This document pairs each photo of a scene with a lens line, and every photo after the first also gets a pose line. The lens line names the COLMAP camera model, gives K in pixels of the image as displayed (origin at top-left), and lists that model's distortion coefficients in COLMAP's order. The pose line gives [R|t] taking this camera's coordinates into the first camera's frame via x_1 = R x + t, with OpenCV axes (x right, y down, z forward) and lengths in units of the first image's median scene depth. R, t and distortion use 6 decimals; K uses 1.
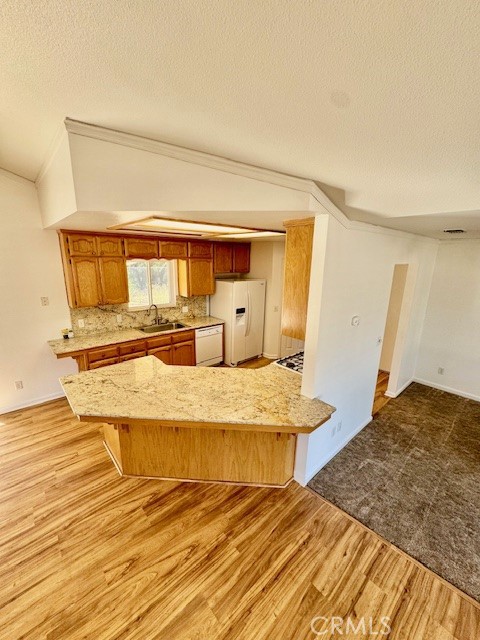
lens RADIAL K [[256.1, 0, 240.0], [0, 256.1, 320.0], [0, 0, 1]] dist [-0.002069, 0.000324]
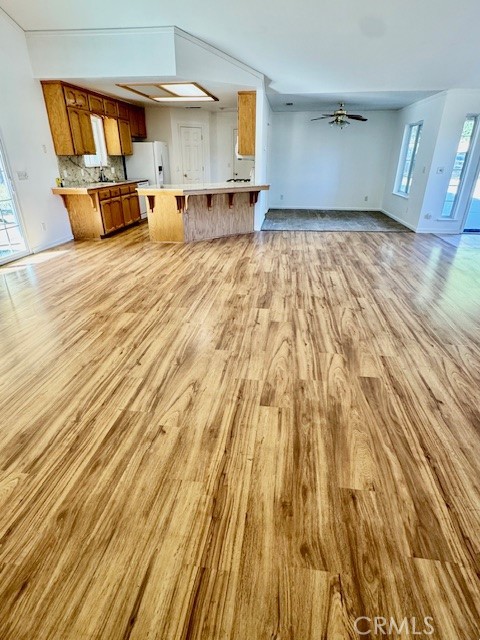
lens RADIAL K [[342.0, 0, 240.0], [0, 342.0, 320.0], [0, 0, 1]] dist [-0.002789, -0.000272]
pose [[0.755839, -0.295407, 0.584330, -1.677918], [0.166053, 0.949745, 0.265350, 0.539532], [-0.633351, -0.103532, 0.766908, -1.108087]]
